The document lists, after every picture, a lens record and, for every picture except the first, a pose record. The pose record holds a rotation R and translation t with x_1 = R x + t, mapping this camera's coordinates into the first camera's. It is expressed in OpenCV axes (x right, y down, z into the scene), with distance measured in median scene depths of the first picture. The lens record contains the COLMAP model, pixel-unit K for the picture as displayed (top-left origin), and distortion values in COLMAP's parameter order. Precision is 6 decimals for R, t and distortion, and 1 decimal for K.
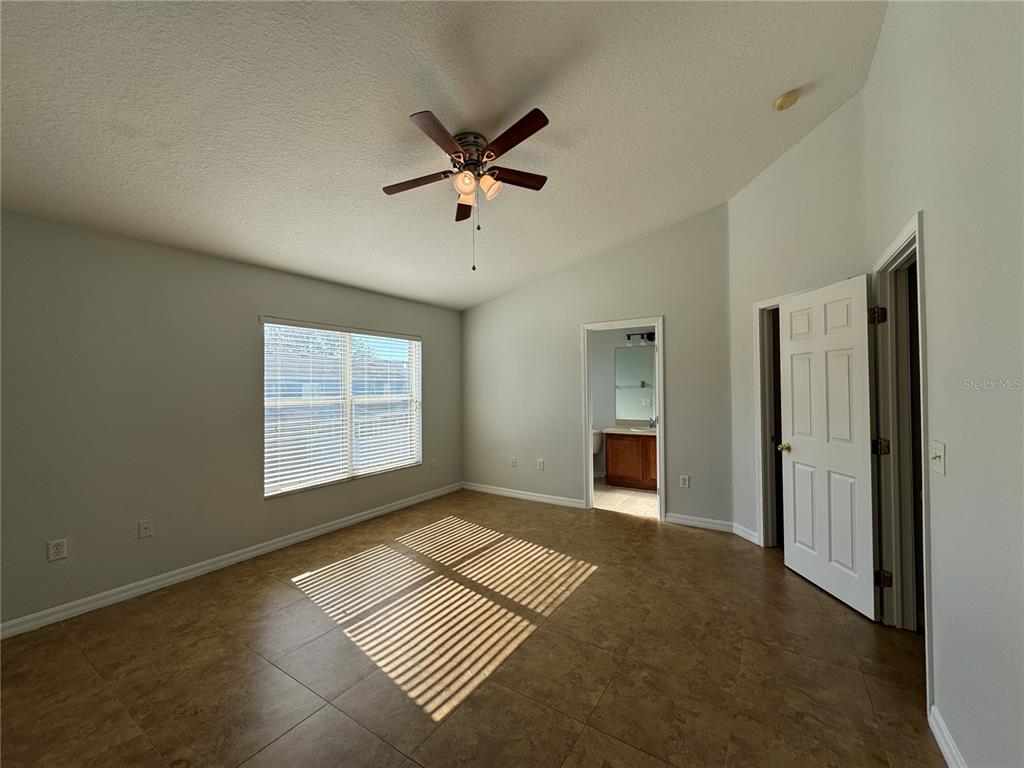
lens RADIAL K [[407.3, 0, 510.2], [0, 407.3, 381.5], [0, 0, 1]] dist [-0.003982, 0.000681]
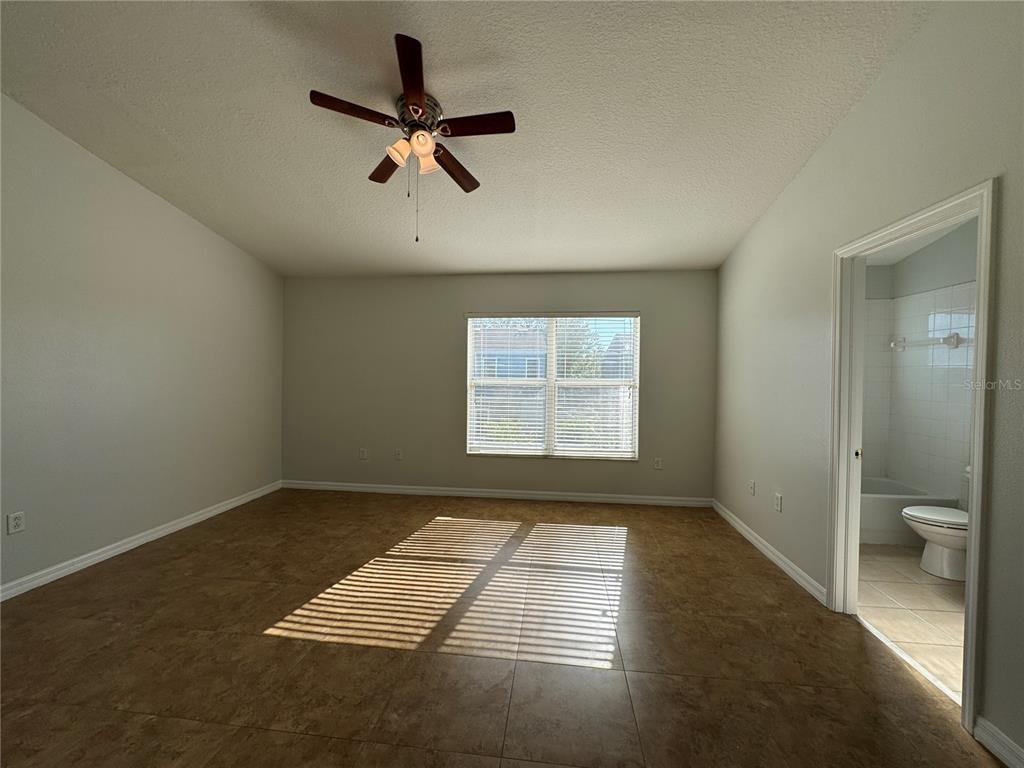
lens RADIAL K [[407.3, 0, 513.7], [0, 407.3, 382.4], [0, 0, 1]] dist [-0.003982, 0.000681]
pose [[0.452998, 0.034643, -0.890838, 0.593582], [-0.003069, 0.999299, 0.037301, 0.009688], [0.891506, -0.014163, 0.452787, 0.536039]]
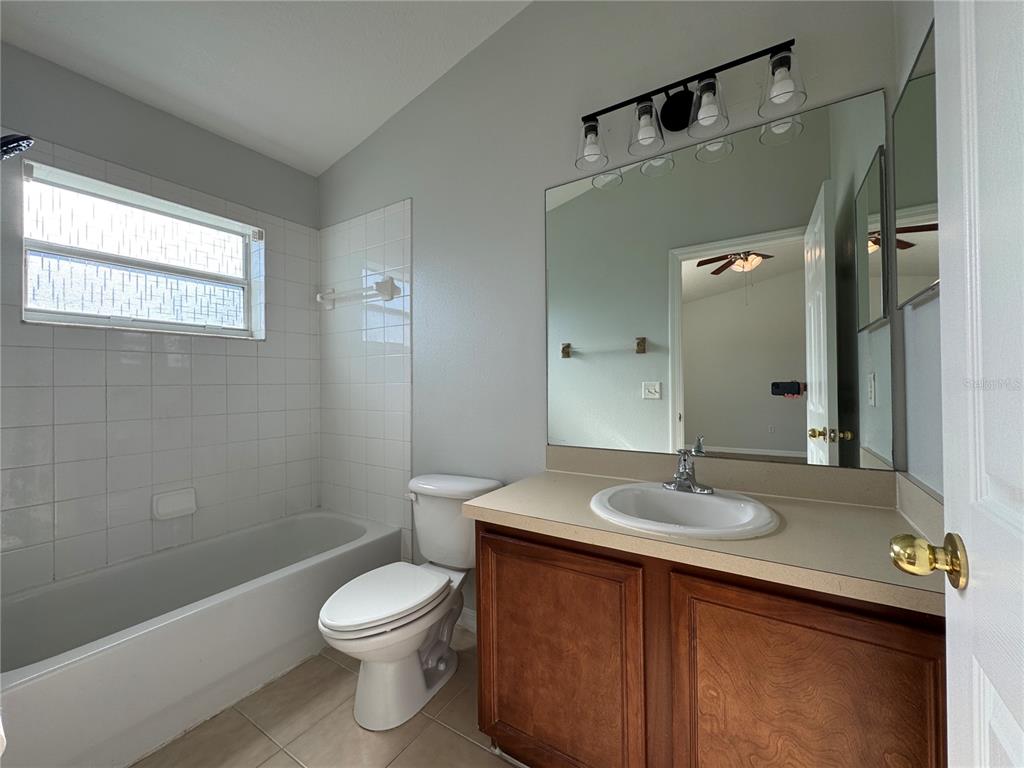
lens RADIAL K [[407.3, 0, 510.9], [0, 407.3, 380.9], [0, 0, 1]] dist [-0.003982, 0.000681]
pose [[0.999872, 0.003764, 0.015544, 0.394852], [-0.003951, 0.999920, 0.012049, 0.076431], [-0.015498, -0.012109, 0.999807, 1.238796]]
